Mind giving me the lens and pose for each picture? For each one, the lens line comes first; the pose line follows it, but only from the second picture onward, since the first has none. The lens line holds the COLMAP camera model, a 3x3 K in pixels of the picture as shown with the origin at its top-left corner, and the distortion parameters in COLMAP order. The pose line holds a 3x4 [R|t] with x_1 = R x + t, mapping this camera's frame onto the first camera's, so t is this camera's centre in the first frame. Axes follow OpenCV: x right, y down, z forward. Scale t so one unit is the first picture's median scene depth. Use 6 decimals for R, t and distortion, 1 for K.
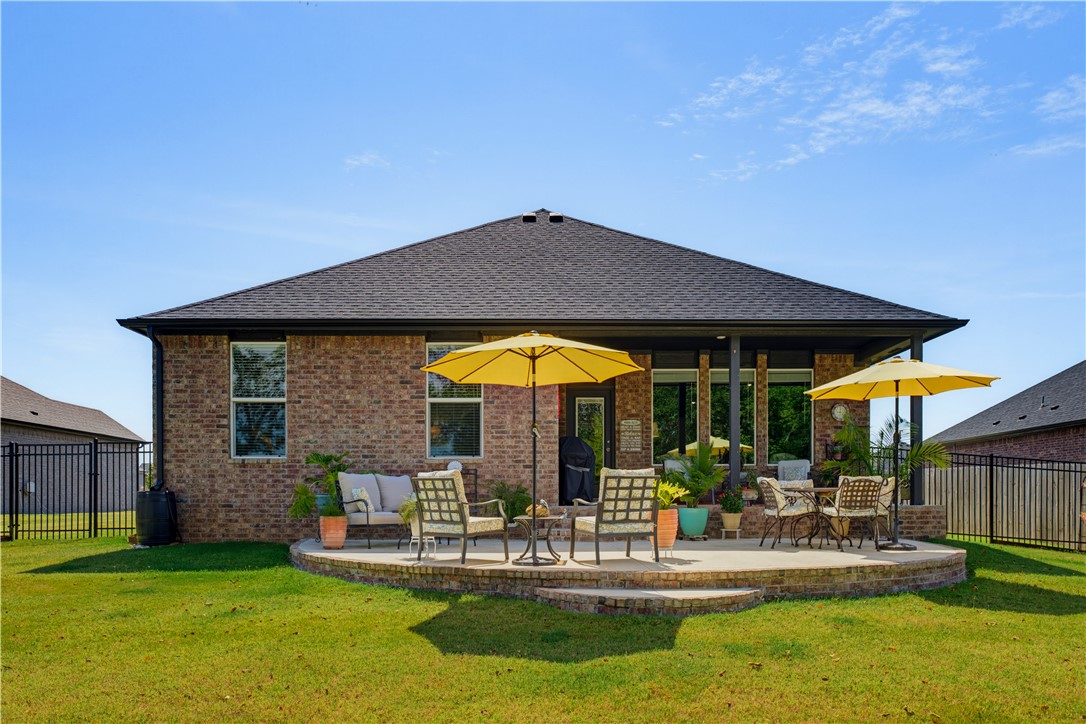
lens RADIAL K [[781.2, 0, 543.0], [0, 781.2, 362.0], [0, 0, 1]] dist [0.012257, 0.001108]
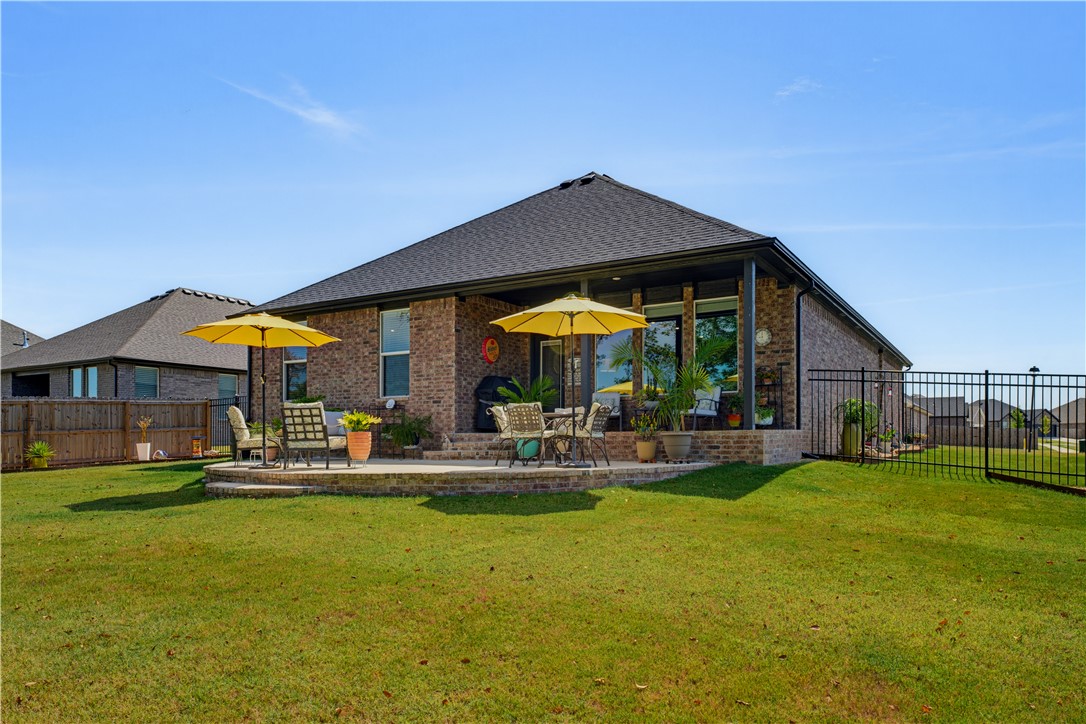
lens RADIAL K [[781.2, 0, 543.0], [0, 781.2, 362.0], [0, 0, 1]] dist [0.012257, 0.001108]
pose [[0.809759, -0.056782, -0.584008, 0.873648], [0.102095, 0.993759, 0.044939, 0.030628], [0.577812, -0.096014, 0.810503, 0.080162]]
